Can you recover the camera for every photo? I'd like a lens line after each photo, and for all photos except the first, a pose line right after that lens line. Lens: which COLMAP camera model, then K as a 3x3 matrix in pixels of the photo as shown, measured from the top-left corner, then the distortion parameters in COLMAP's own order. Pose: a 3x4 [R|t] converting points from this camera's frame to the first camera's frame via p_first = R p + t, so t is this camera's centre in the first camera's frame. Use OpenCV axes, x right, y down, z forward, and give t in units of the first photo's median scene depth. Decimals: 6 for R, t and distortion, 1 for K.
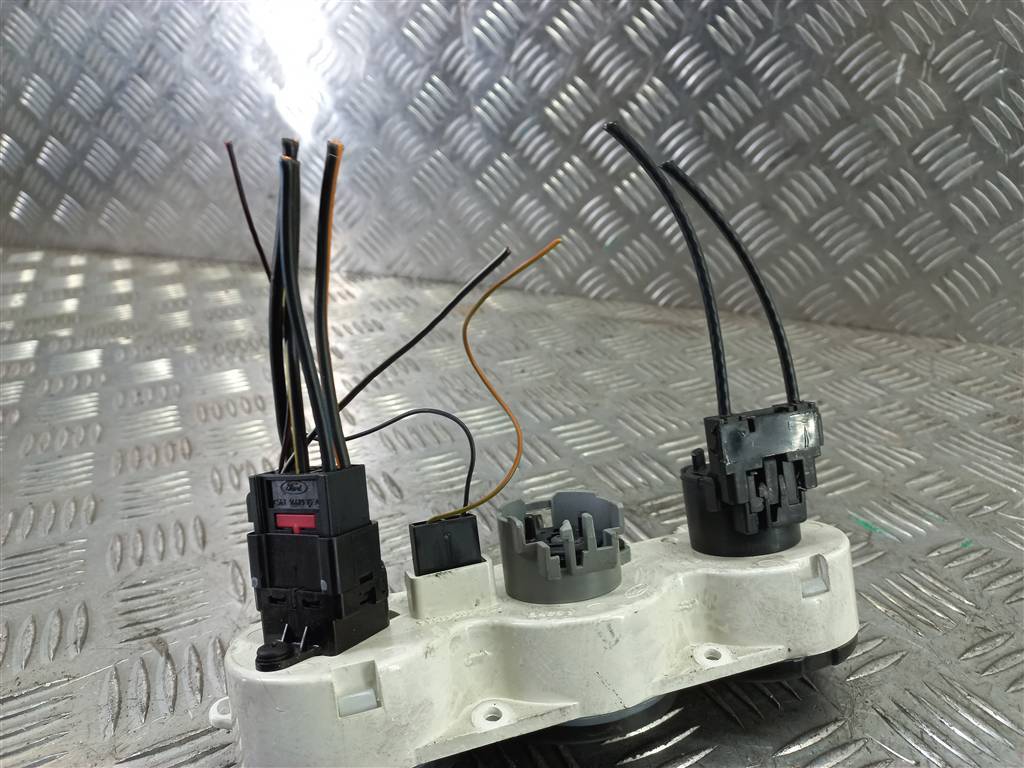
lens RADIAL K [[759.7, 0, 516.4], [0, 759.7, 384.6], [0, 0, 1]] dist [0.002014, -0.001517]
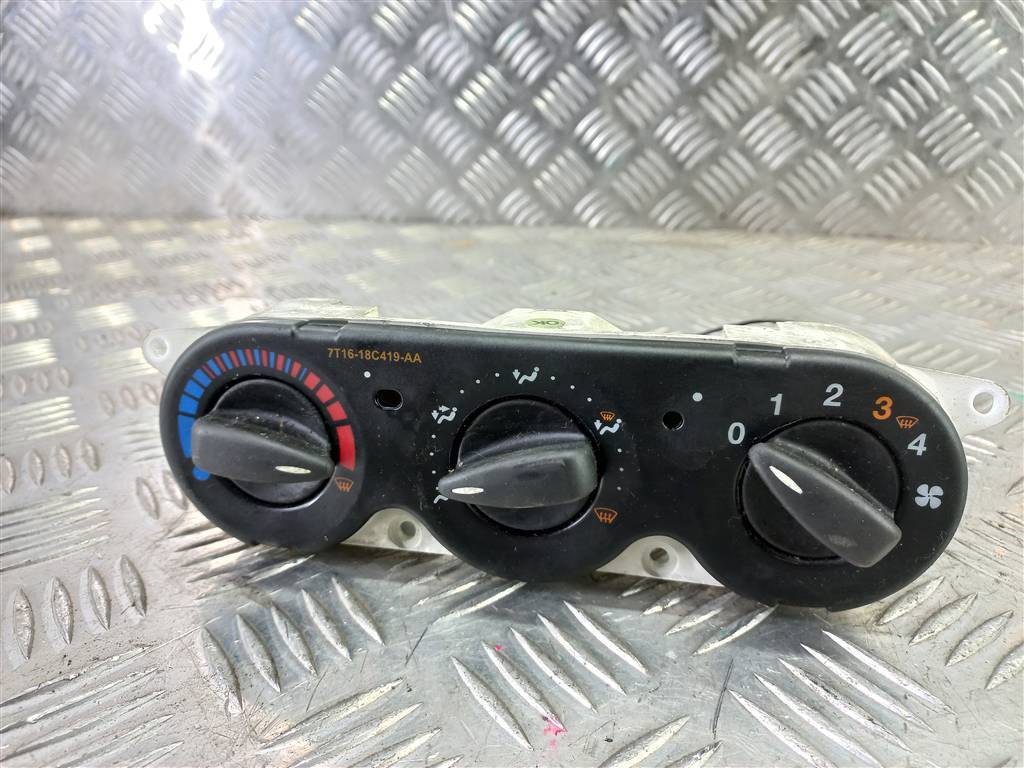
lens RADIAL K [[760.8, 0, 515.9], [0, 760.8, 399.6], [0, 0, 1]] dist [-0.001834, -0.003966]
pose [[0.988769, -0.073880, 0.129916, -0.236402], [0.071474, 0.997175, 0.023091, 0.122728], [-0.131255, -0.013546, 0.991256, 0.197840]]
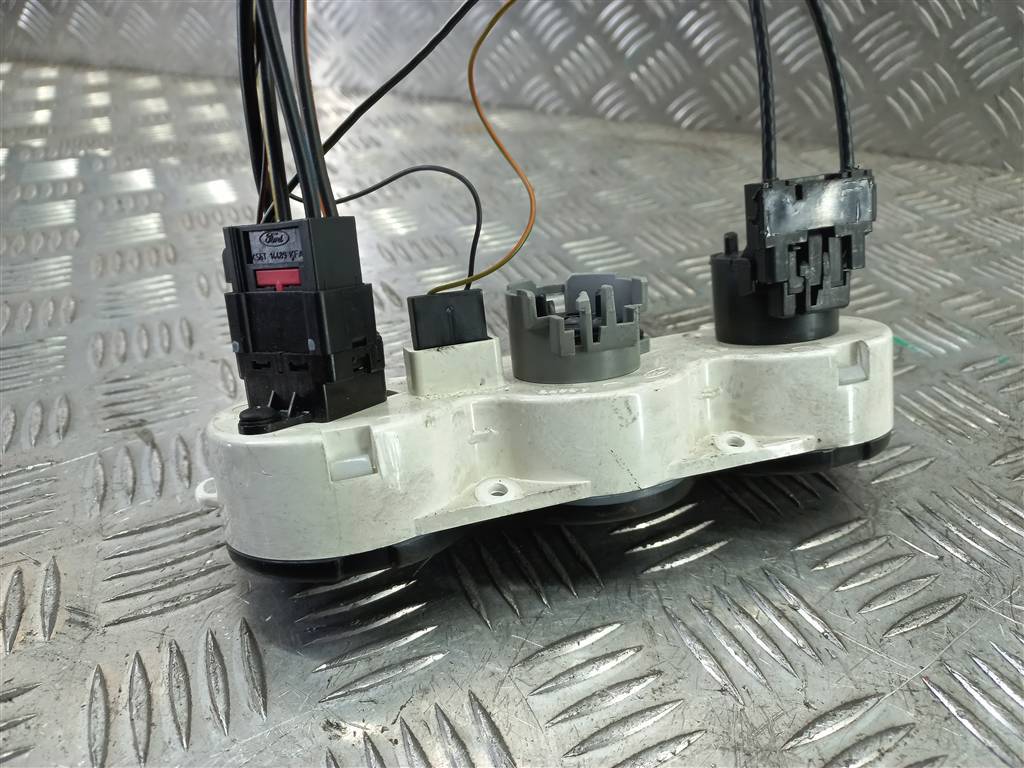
lens RADIAL K [[760.8, 0, 515.9], [0, 760.8, 399.6], [0, 0, 1]] dist [-0.001834, -0.003966]
pose [[0.999798, 0.019845, -0.003316, -0.004894], [-0.018841, 0.981242, 0.191860, 0.083439], [0.007061, -0.191758, 0.981417, 0.062591]]
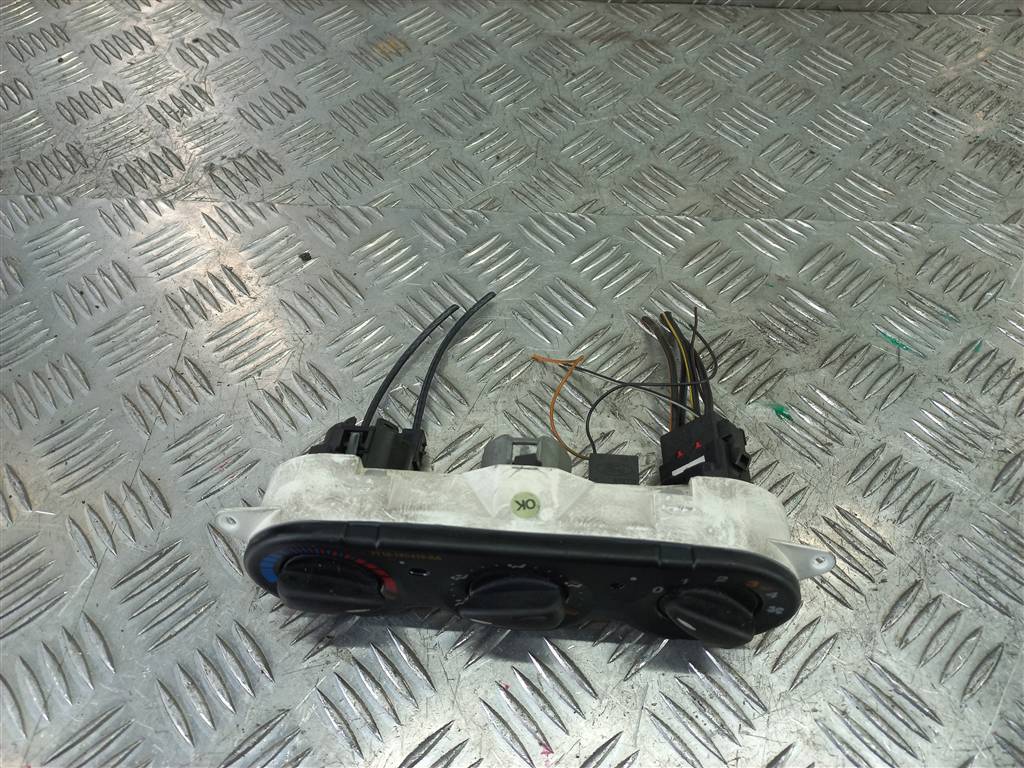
lens RADIAL K [[746.8, 0, 508.2], [0, 746.8, 385.3], [0, 0, 1]] dist [0.003415, 0.002083]
pose [[0.966766, -0.219673, 0.130791, -0.226059], [0.113746, 0.827734, 0.549471, -0.408298], [-0.228964, -0.516333, 0.825212, 0.201138]]
